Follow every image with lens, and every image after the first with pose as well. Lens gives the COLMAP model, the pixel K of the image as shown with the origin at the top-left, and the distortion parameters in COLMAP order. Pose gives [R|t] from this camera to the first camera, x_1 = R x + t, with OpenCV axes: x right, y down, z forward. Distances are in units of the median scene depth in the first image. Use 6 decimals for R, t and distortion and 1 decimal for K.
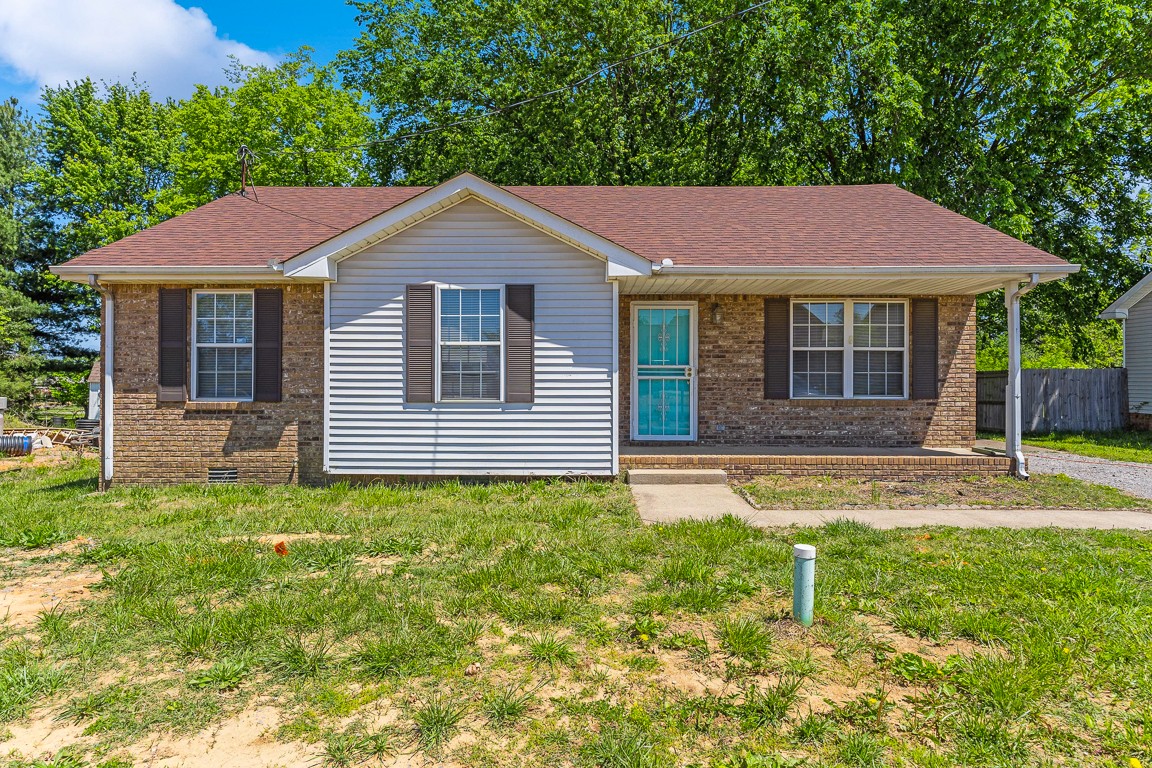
lens RADIAL K [[660.7, 0, 579.3], [0, 660.7, 379.4], [0, 0, 1]] dist [0.002065, -0.000480]
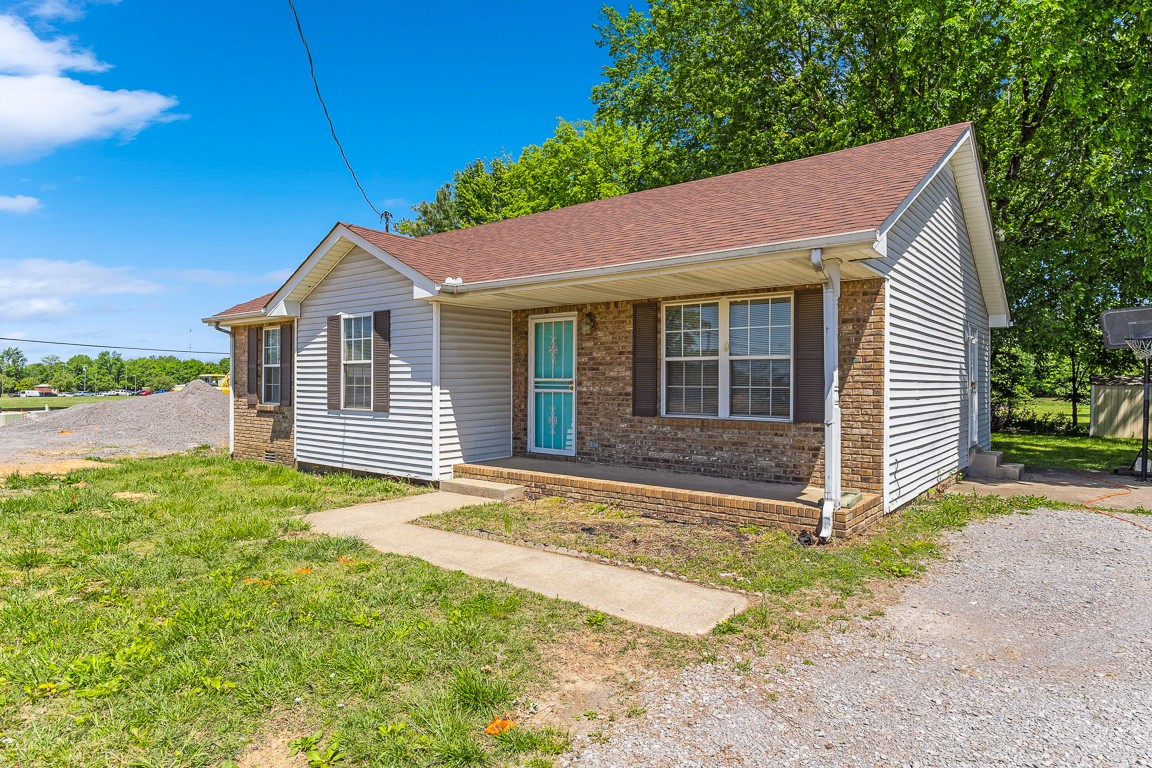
lens RADIAL K [[660.7, 0, 579.9], [0, 660.7, 385.2], [0, 0, 1]] dist [0.002065, -0.000480]
pose [[0.795065, 0.004501, -0.606507, 0.770517], [-0.004219, 0.999989, 0.001891, -0.013305], [0.606509, 0.001055, 0.795076, 0.240437]]
